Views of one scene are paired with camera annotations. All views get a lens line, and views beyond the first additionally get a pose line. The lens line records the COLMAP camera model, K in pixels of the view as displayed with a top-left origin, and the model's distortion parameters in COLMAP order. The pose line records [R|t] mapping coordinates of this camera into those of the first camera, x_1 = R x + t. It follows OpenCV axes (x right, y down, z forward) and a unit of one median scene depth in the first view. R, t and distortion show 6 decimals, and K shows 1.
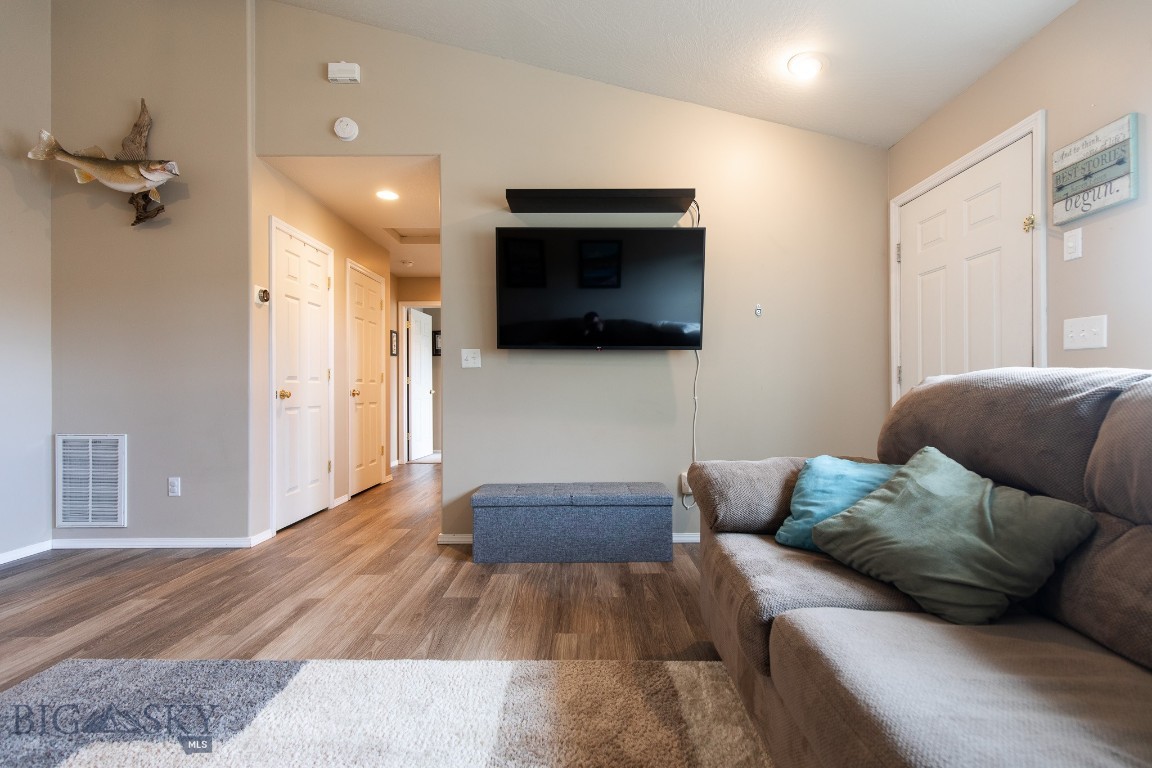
lens RADIAL K [[520.9, 0, 580.0], [0, 520.9, 385.3], [0, 0, 1]] dist [0.012872, -0.002612]
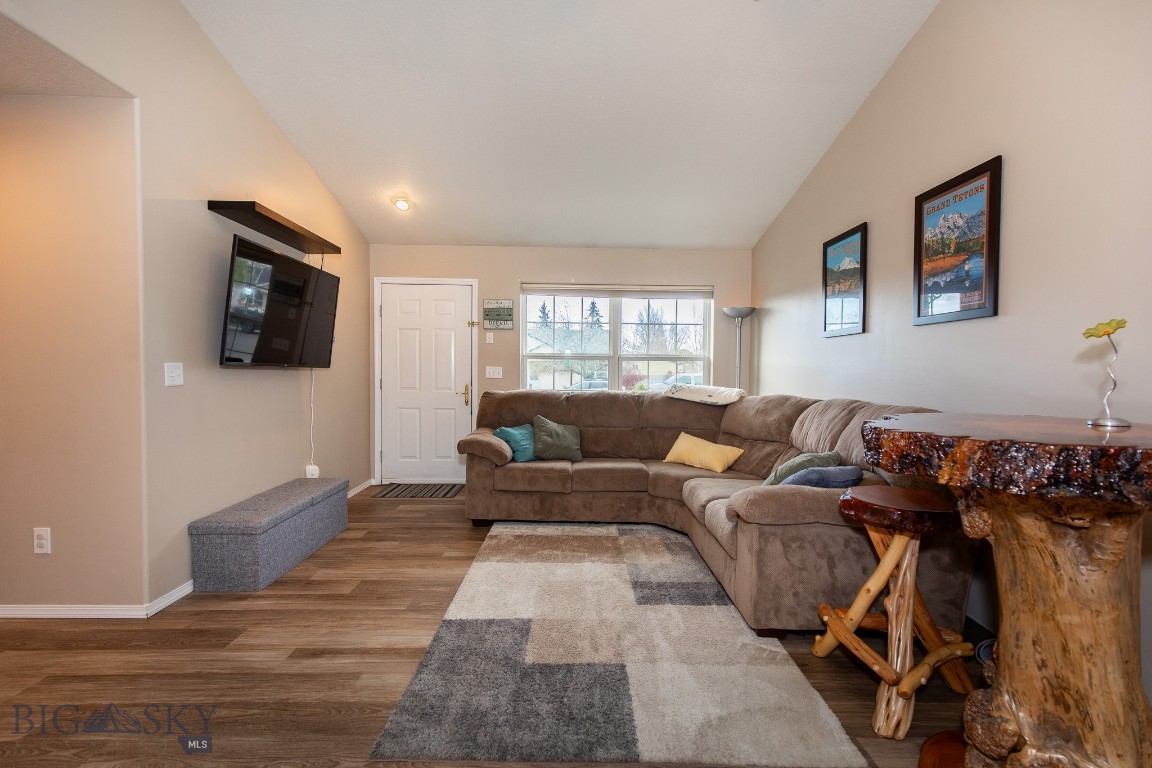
lens RADIAL K [[520.9, 0, 576.6], [0, 520.9, 384.9], [0, 0, 1]] dist [0.012872, -0.002612]
pose [[-0.026312, -0.024933, 0.999343, -1.397763], [-0.017454, 0.999548, 0.024479, -0.088341], [-0.999501, -0.016798, -0.026736, 0.530920]]
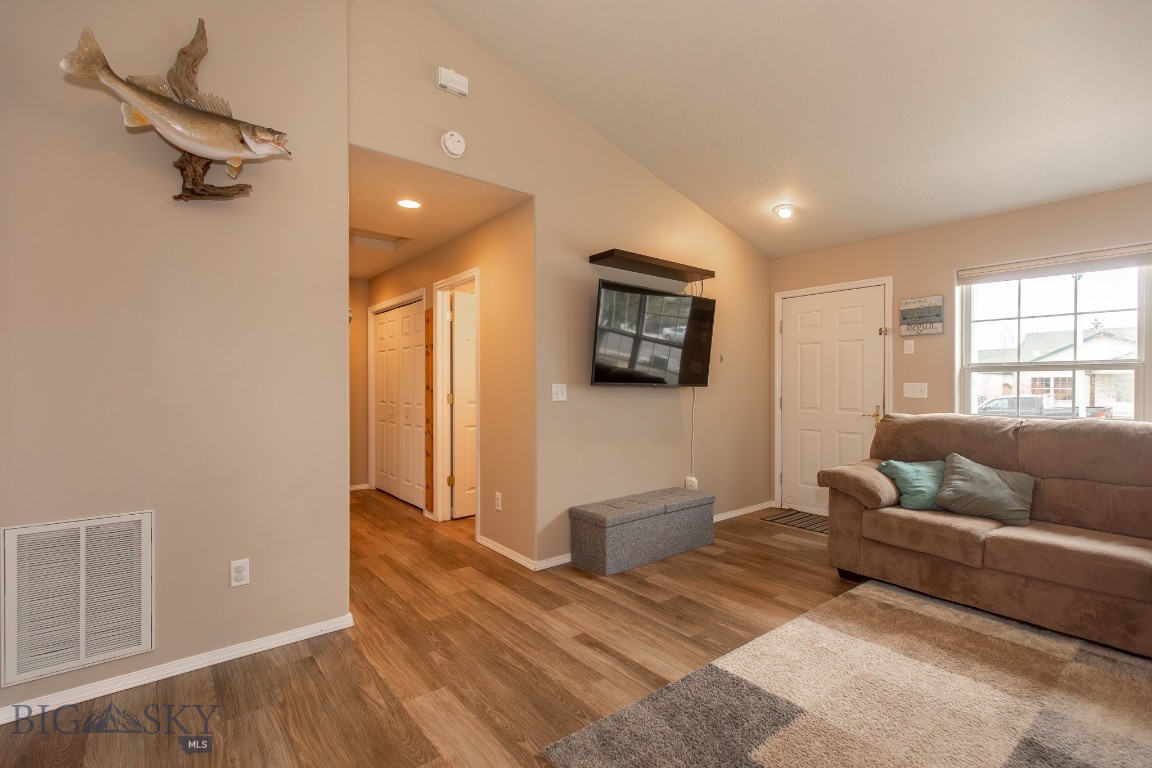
lens RADIAL K [[520.9, 0, 577.0], [0, 520.9, 386.3], [0, 0, 1]] dist [0.012872, -0.002612]
pose [[0.772688, 0.002979, 0.634779, -1.157030], [-0.008912, 0.999941, 0.006155, -0.095297], [-0.634724, -0.010413, 0.772669, 0.197182]]
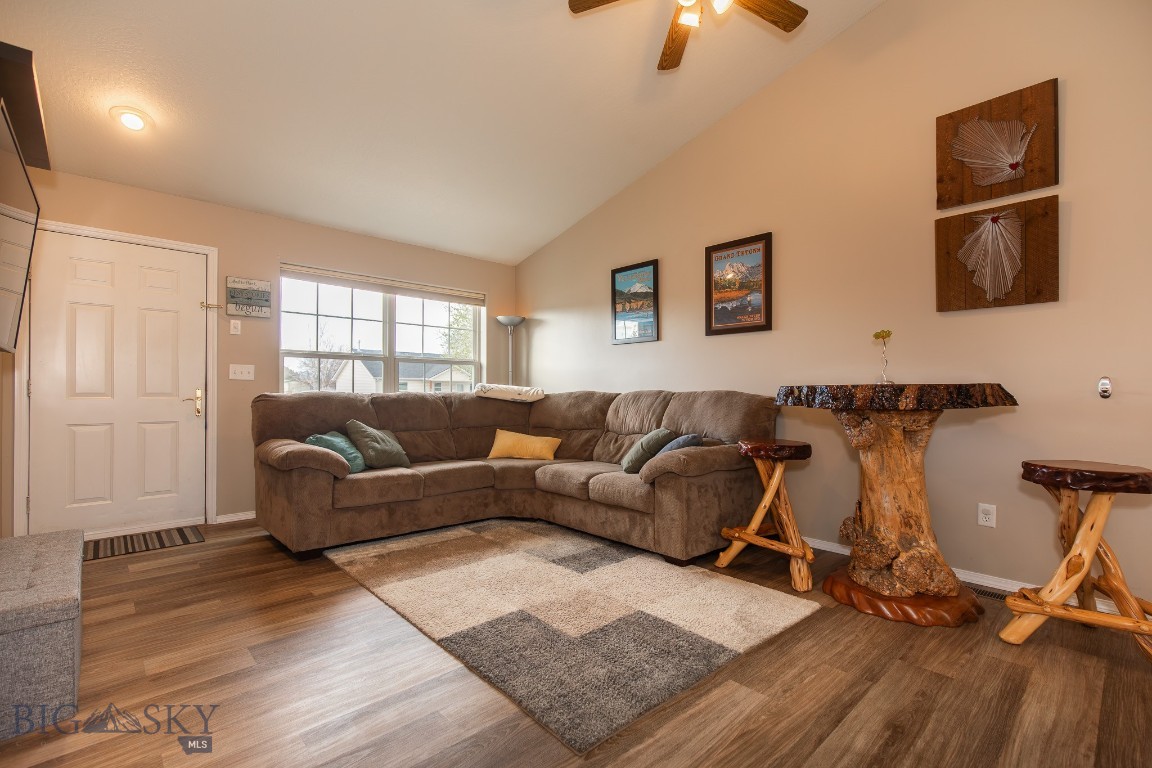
lens RADIAL K [[520.9, 0, 582.9], [0, 520.9, 388.0], [0, 0, 1]] dist [0.012872, -0.002612]
pose [[-0.690976, 0.007854, 0.722835, -1.185994], [-0.004609, 0.999873, -0.015270, -0.010002], [-0.722863, -0.013883, -0.690852, 1.187610]]
